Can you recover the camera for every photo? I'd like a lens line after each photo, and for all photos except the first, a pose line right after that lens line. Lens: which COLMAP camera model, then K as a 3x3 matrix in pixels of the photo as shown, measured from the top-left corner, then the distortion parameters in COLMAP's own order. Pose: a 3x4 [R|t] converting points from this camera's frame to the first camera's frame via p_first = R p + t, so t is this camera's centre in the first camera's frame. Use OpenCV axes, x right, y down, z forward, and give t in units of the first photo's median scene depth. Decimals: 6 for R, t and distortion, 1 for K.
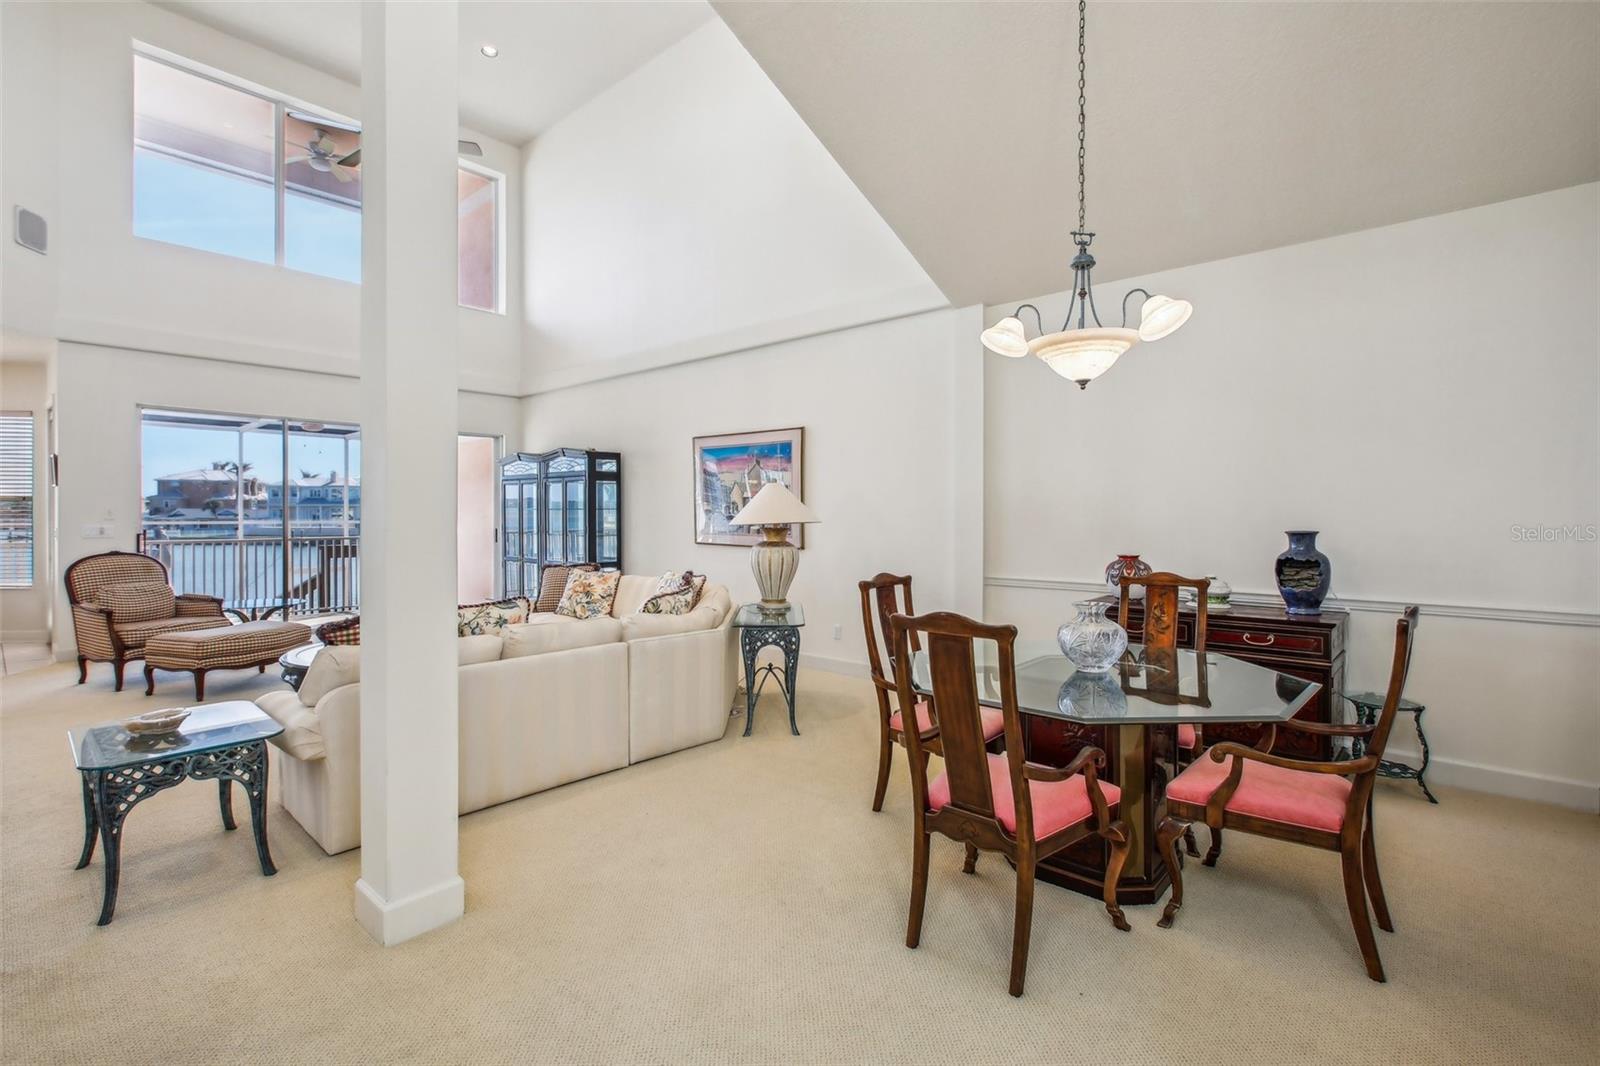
lens RADIAL K [[734.5, 0, 815.3], [0, 734.5, 501.1], [0, 0, 1]] dist [-0.012725, 0.006544]
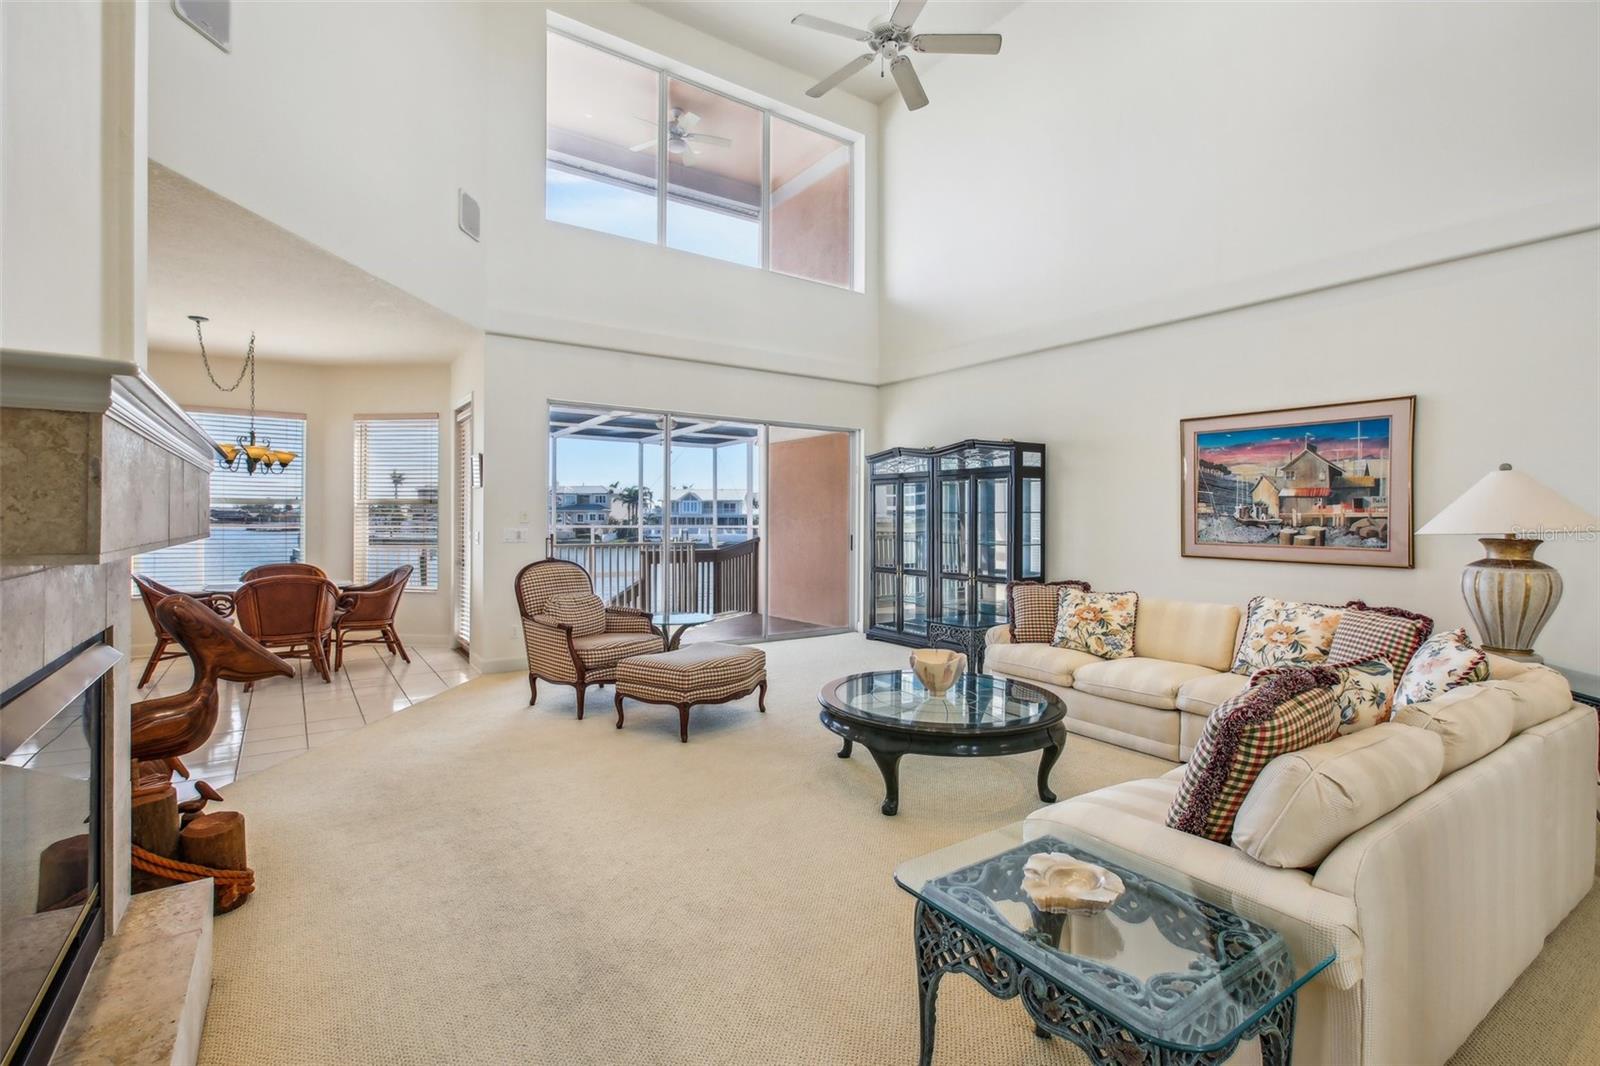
lens RADIAL K [[734.5, 0, 801.4], [0, 734.5, 501.9], [0, 0, 1]] dist [-0.012725, 0.006544]
pose [[0.971643, -0.002676, -0.236438, -0.356276], [0.001081, 0.999976, -0.006876, 0.004809], [0.236451, 0.006425, 0.971622, 0.150449]]
